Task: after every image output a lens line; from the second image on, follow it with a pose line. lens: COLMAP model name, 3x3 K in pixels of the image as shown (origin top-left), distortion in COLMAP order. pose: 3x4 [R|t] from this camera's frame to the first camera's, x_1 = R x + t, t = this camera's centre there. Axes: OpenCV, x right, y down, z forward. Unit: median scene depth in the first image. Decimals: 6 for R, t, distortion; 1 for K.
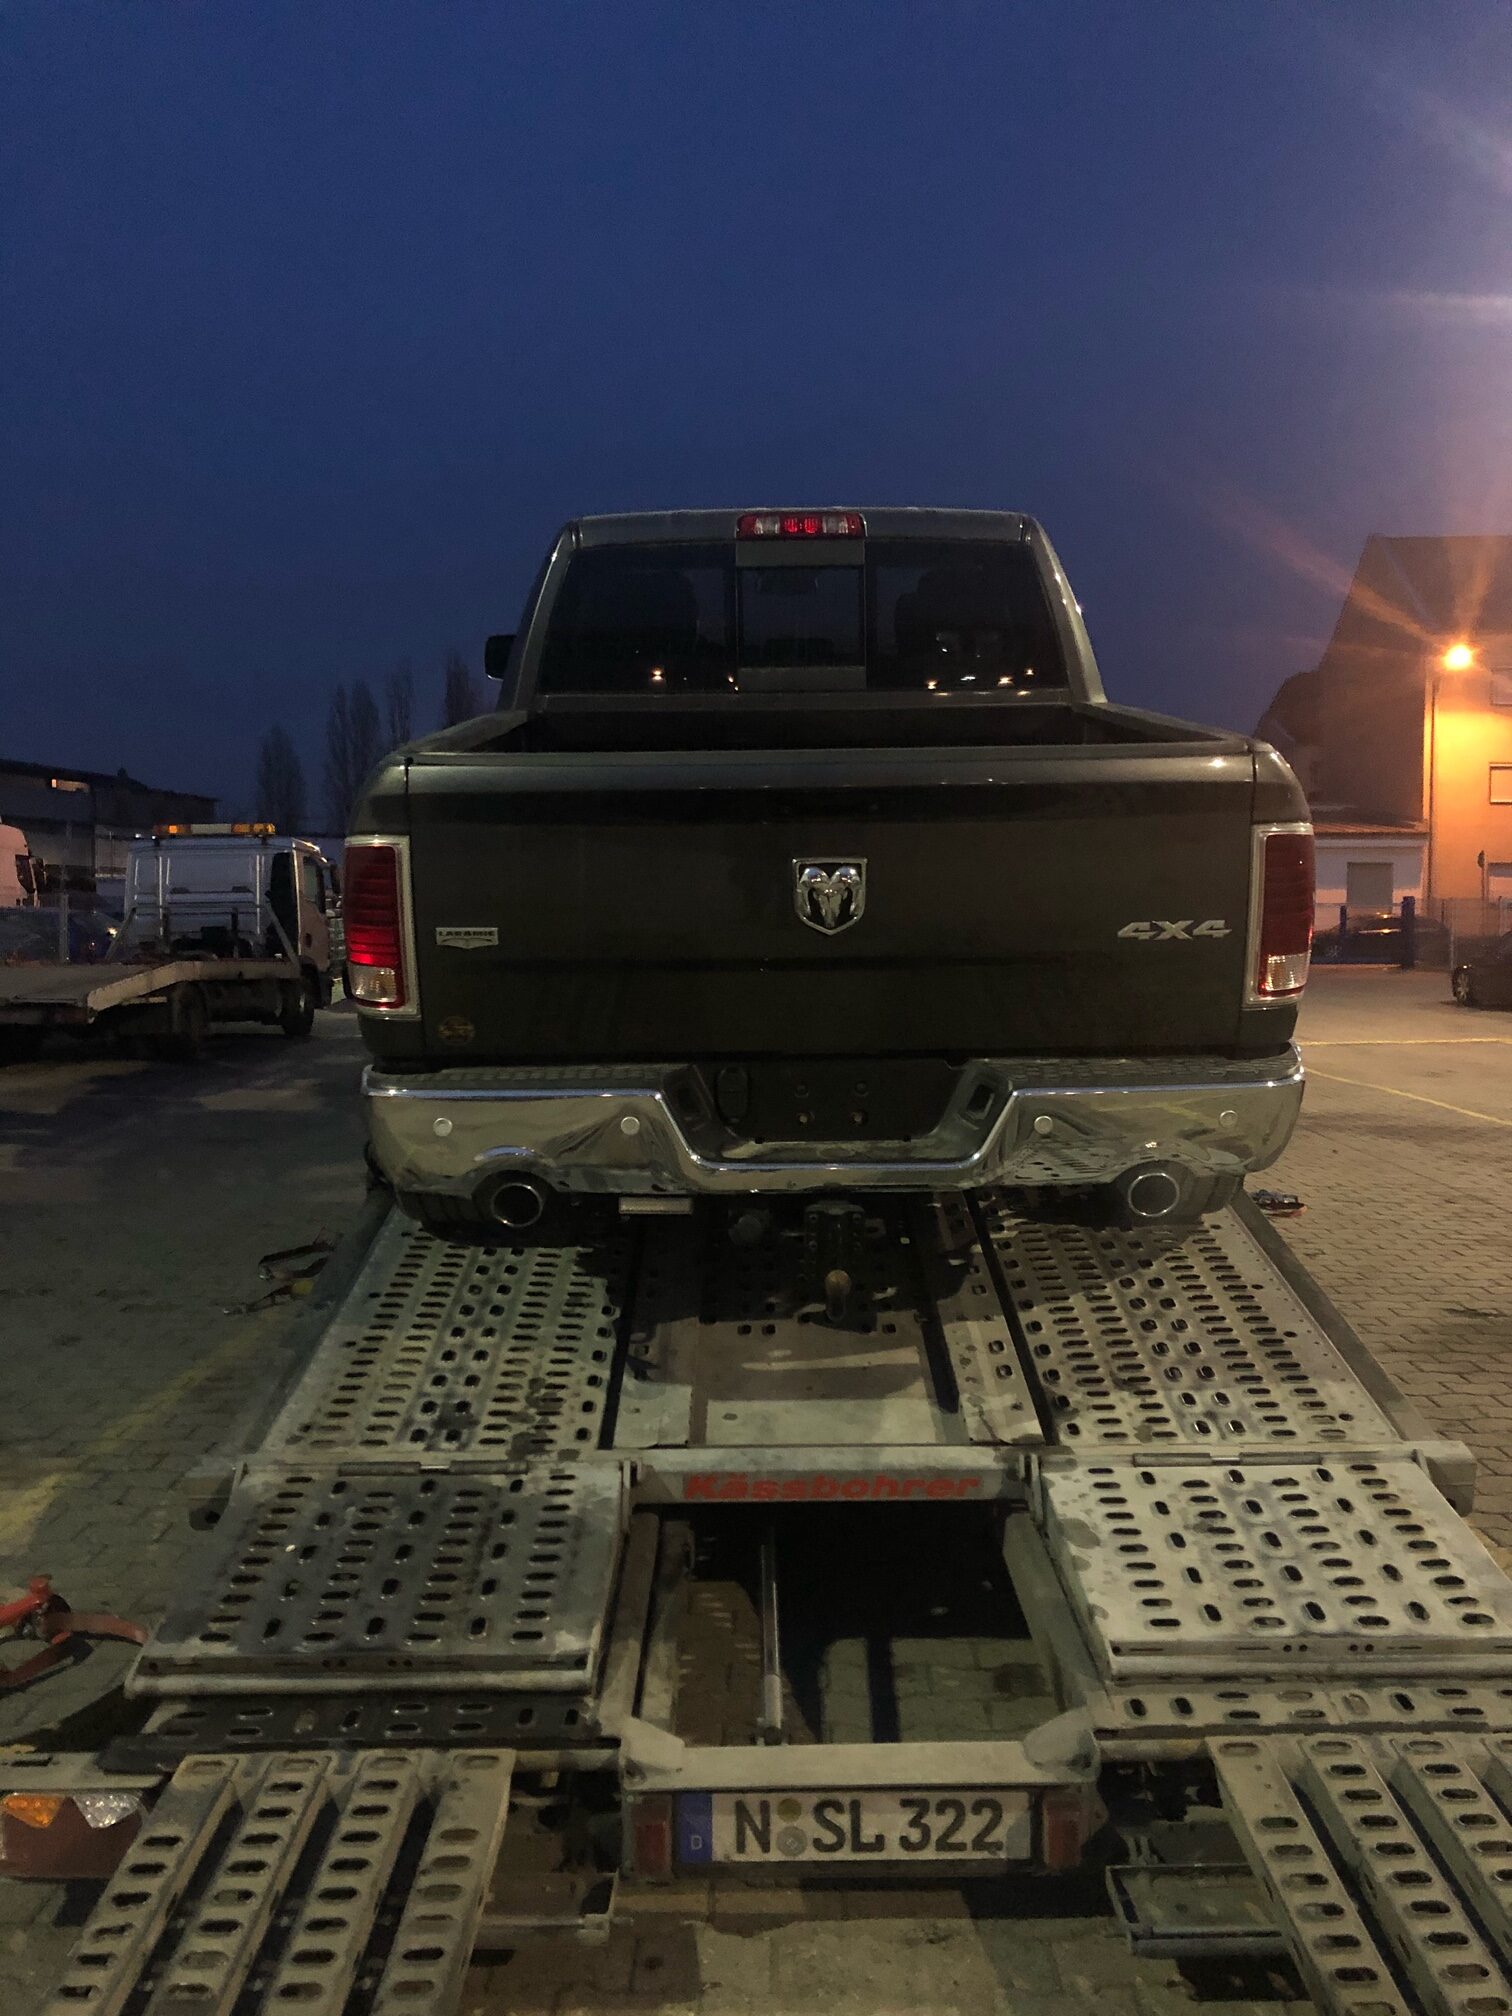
lens RADIAL K [[1669.8, 0, 757.2], [0, 1669.8, 1010.8], [0, 0, 1]] dist [0.027614, -0.043145]
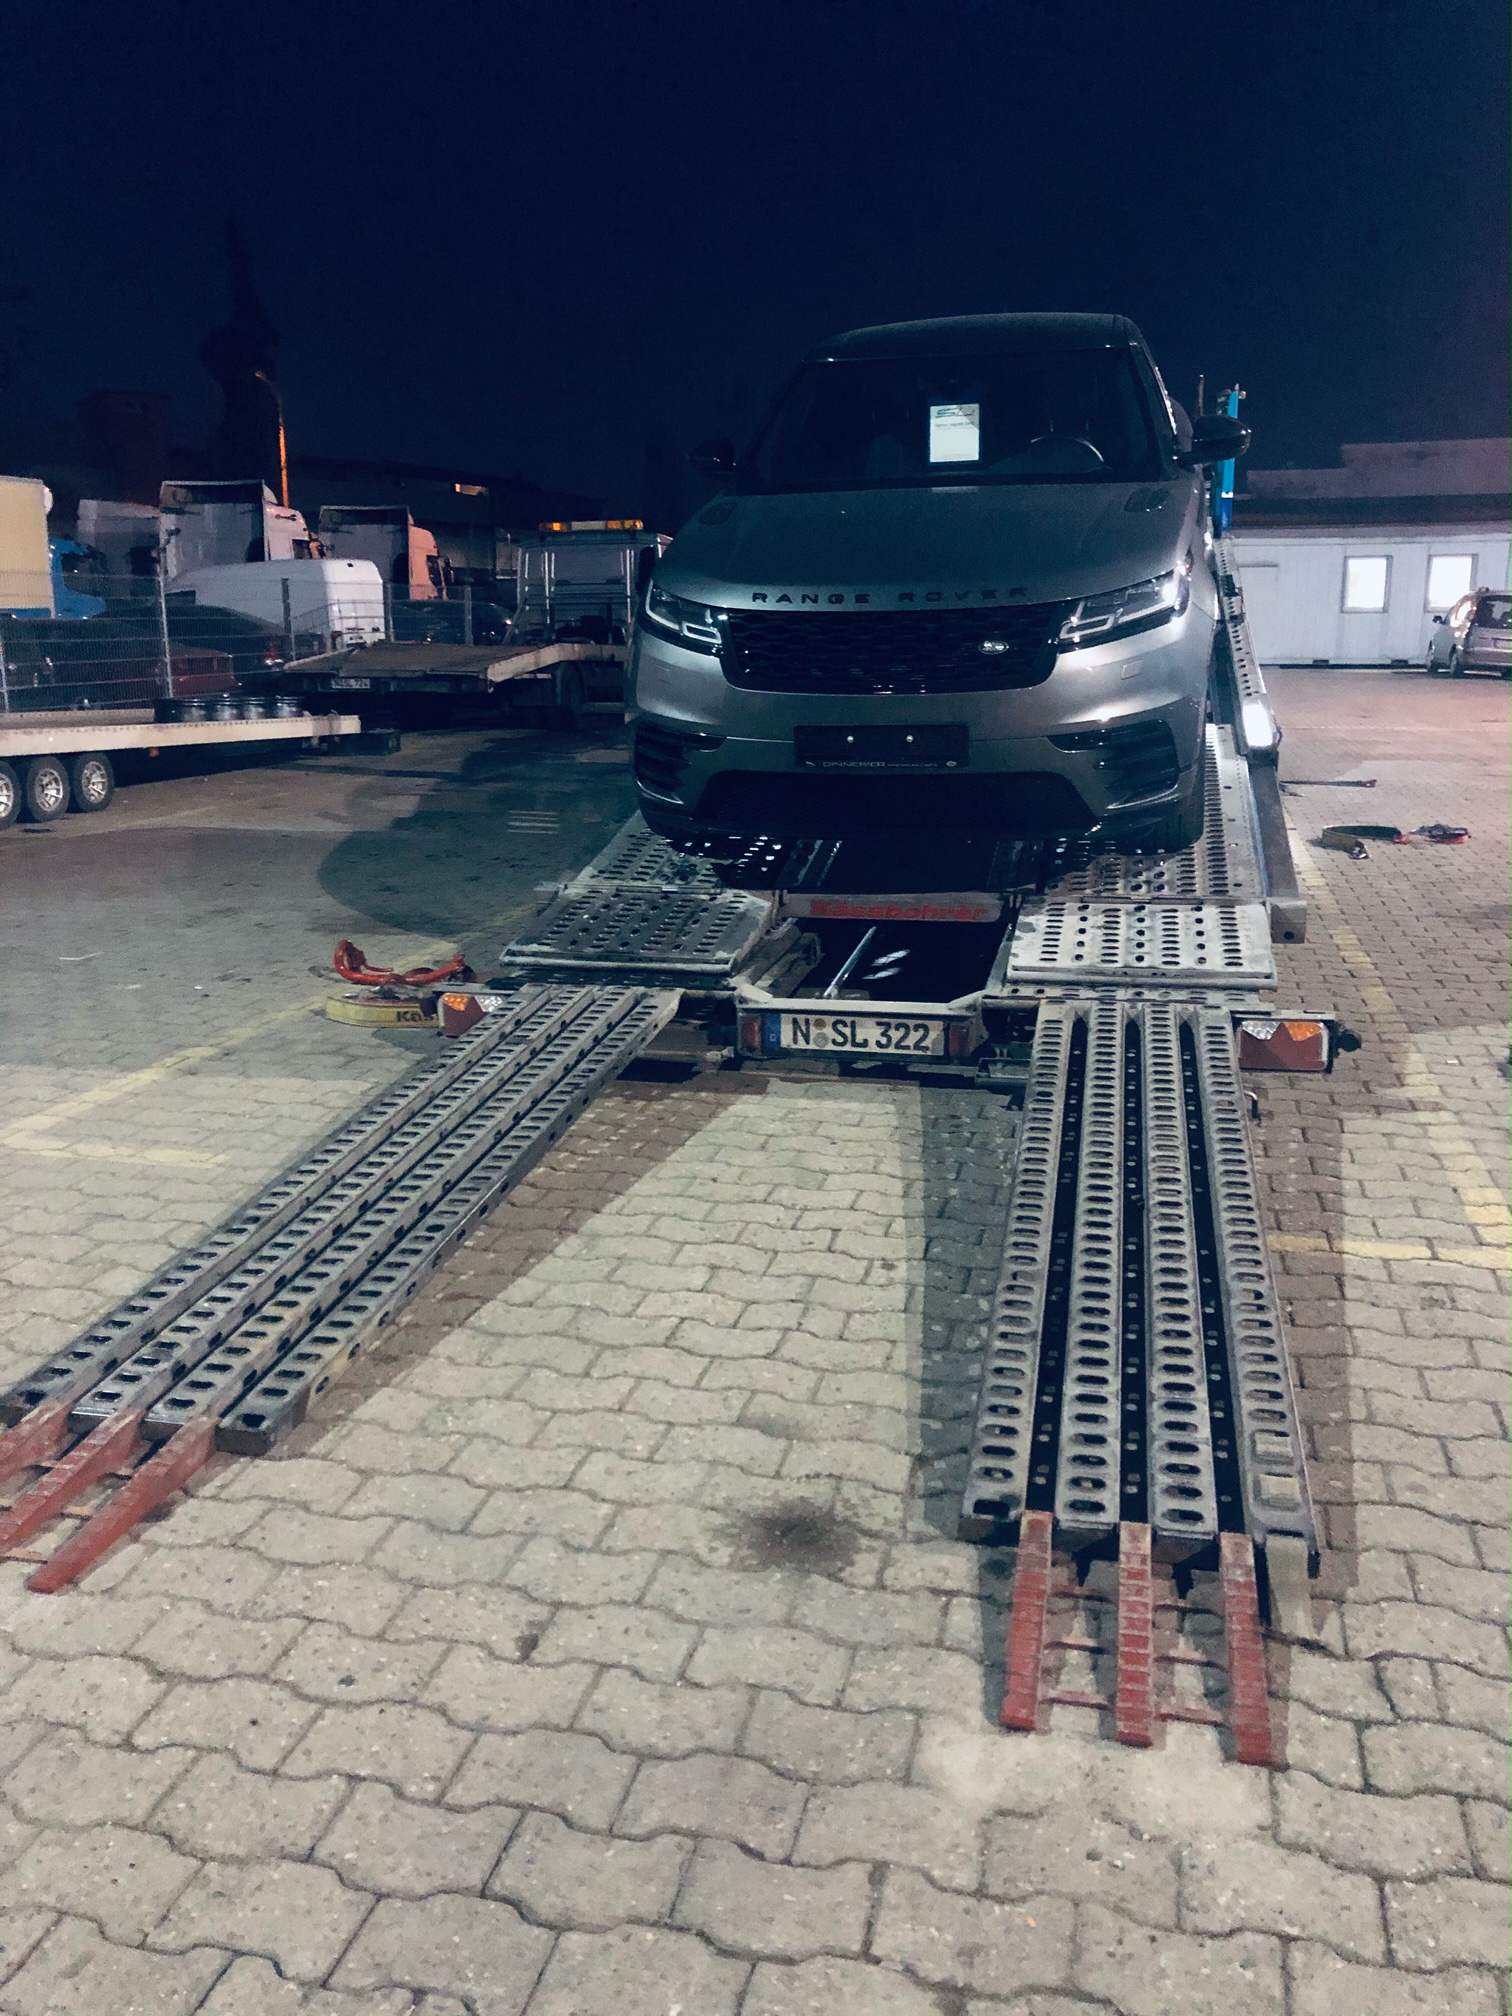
lens RADIAL K [[1669.8, 0, 751.6], [0, 1669.8, 1007.2], [0, 0, 1]] dist [0.027614, -0.043145]
pose [[0.973897, 0.051776, -0.221008, 0.367937], [-0.013511, 0.985134, 0.171254, 0.126468], [0.226589, -0.163797, 0.960119, -0.871998]]
